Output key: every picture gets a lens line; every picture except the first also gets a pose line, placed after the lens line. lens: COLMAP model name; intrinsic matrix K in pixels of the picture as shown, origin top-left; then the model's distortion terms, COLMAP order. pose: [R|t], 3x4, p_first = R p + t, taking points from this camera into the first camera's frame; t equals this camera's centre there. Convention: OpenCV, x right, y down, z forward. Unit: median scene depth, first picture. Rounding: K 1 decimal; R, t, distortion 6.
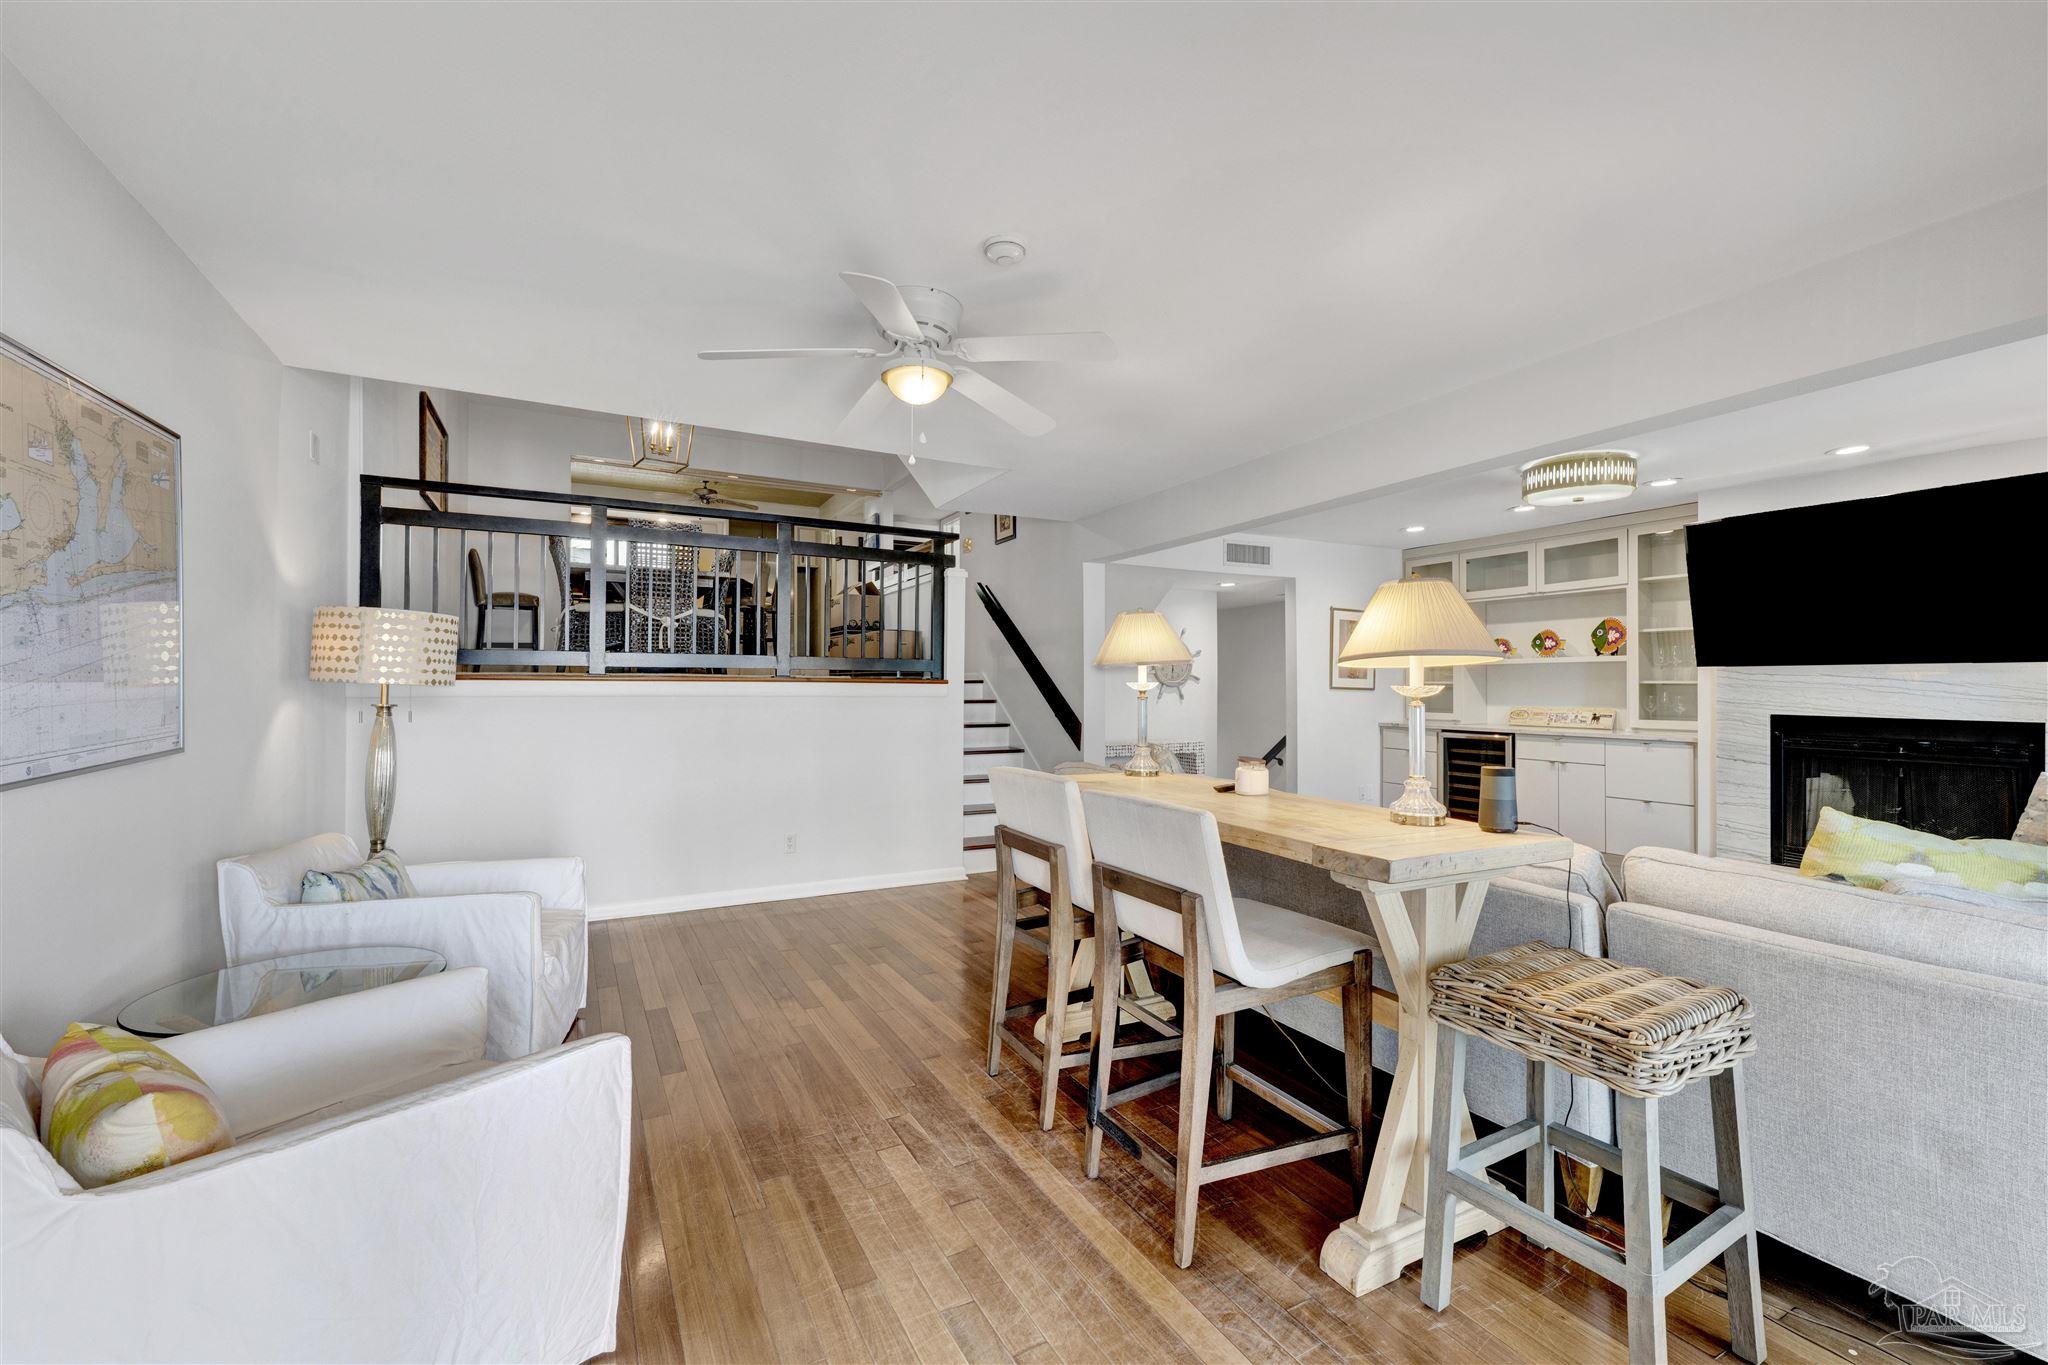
lens RADIAL K [[824.0, 0, 1024.0], [0, 824.0, 682.5], [0, 0, 1]] dist [-0.000072, -0.000033]
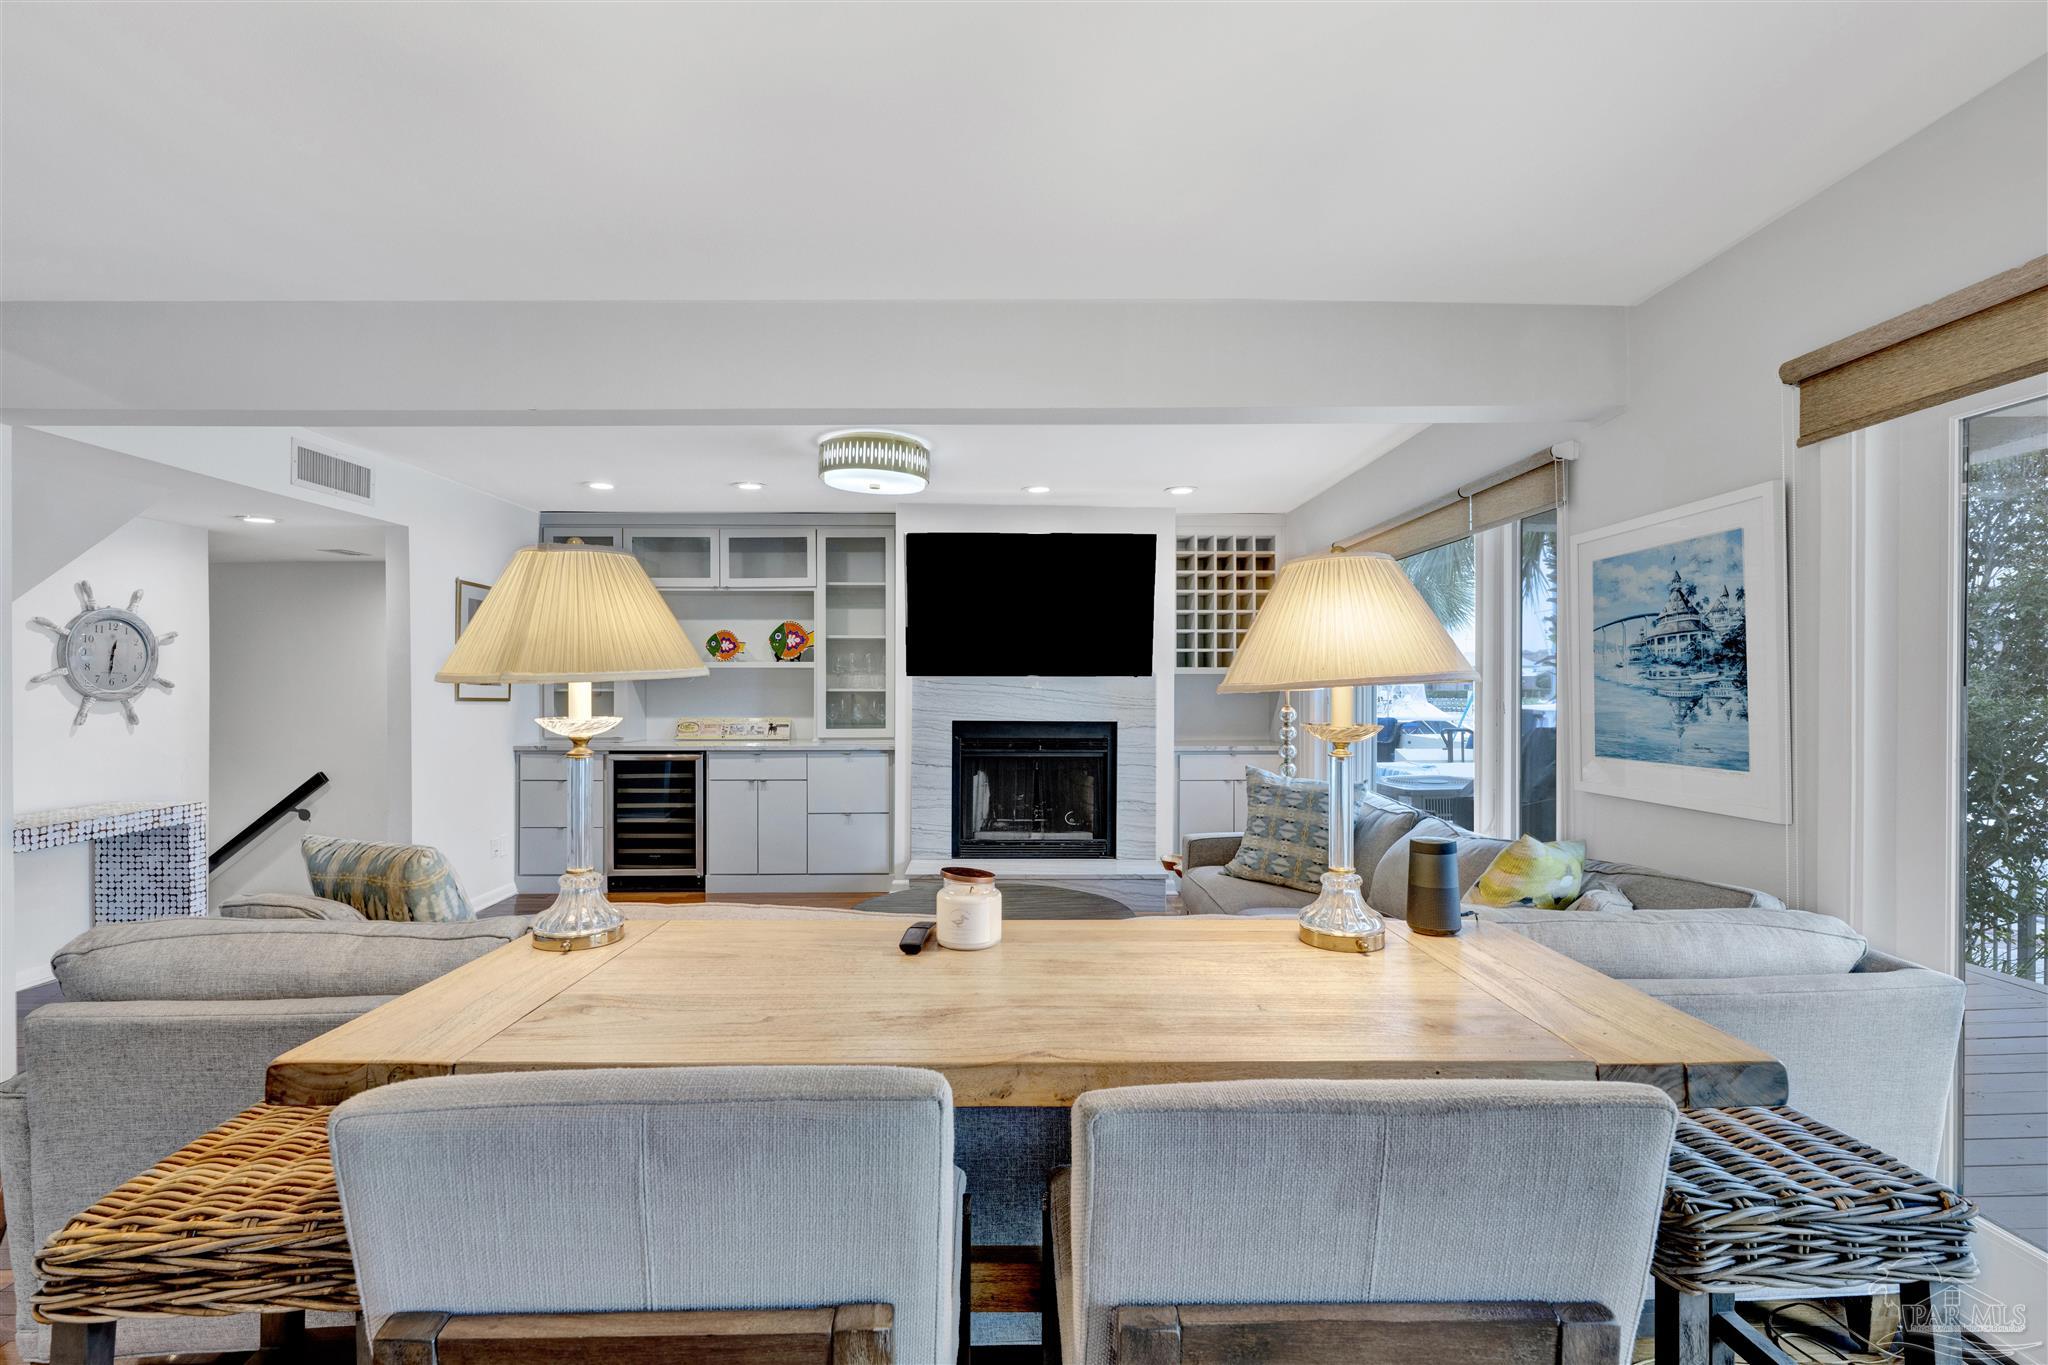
lens RADIAL K [[894.8, 0, 1024.0], [0, 894.8, 682.5], [0, 0, 1]] dist [-0.000753, -0.000022]
pose [[0.451929, 0.001423, 0.892053, -0.077265], [-0.001541, 0.999998, -0.000815, -0.008171], [-0.892053, -0.001006, 0.451931, 0.295699]]
